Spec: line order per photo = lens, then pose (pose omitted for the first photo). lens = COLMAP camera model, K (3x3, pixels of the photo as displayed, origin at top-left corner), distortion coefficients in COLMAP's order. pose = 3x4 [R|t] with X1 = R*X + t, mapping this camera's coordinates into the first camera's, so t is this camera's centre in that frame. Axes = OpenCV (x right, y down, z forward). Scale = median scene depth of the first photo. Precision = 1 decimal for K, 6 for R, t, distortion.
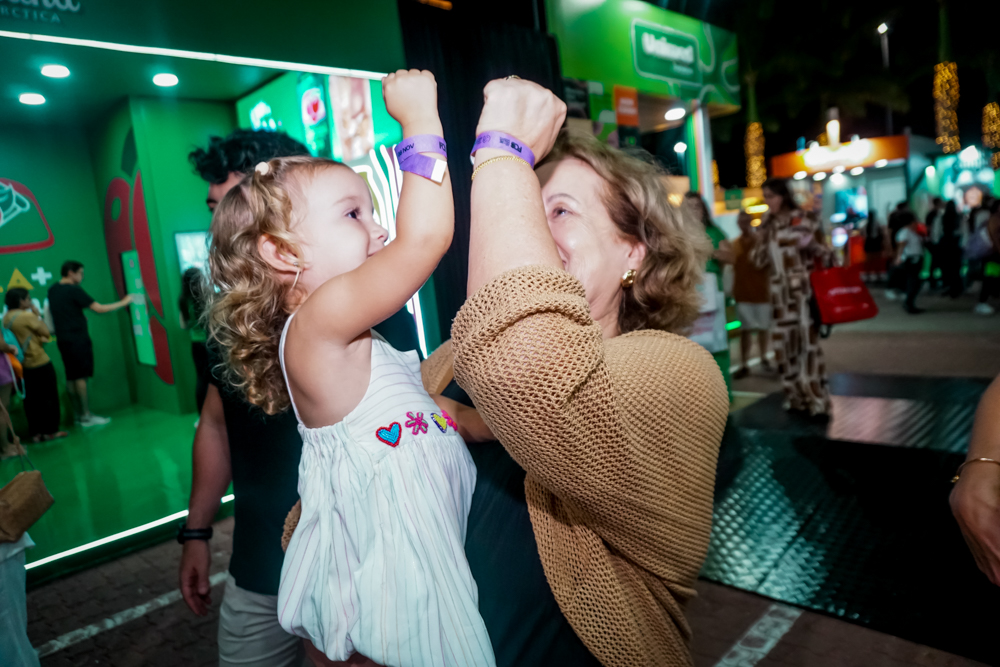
lens RADIAL K [[661.9, 0, 535.2], [0, 661.9, 321.4], [0, 0, 1]] dist [-0.005668, -0.000764]
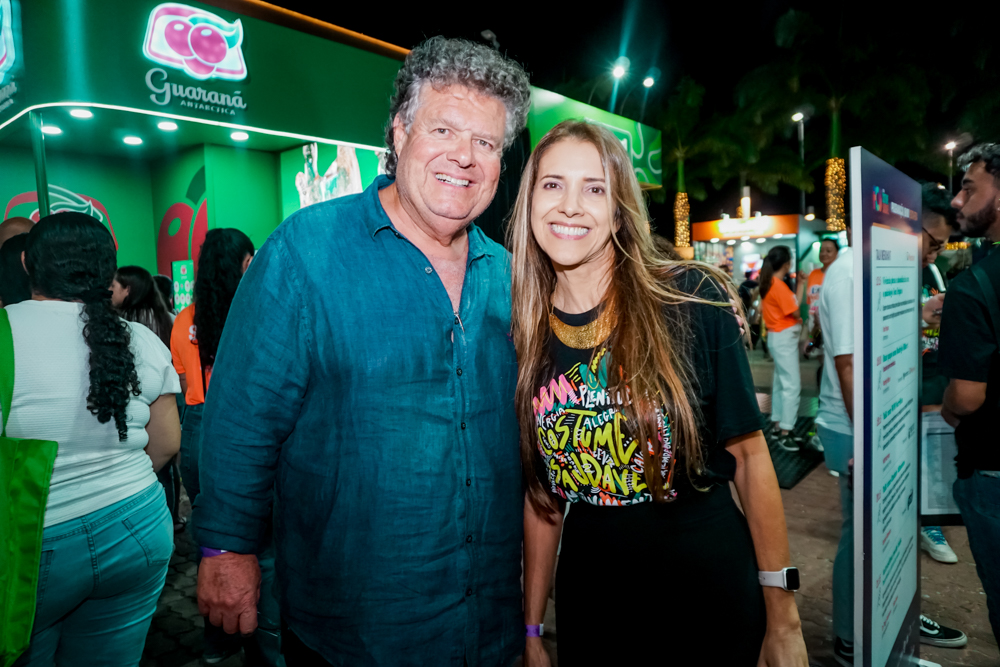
lens RADIAL K [[661.9, 0, 535.2], [0, 661.9, 321.4], [0, 0, 1]] dist [-0.005668, -0.000764]
pose [[0.993108, 0.065970, 0.096871, -0.024989], [-0.059484, 0.995884, -0.068391, 0.023989], [-0.100985, 0.062158, 0.992944, -0.135843]]
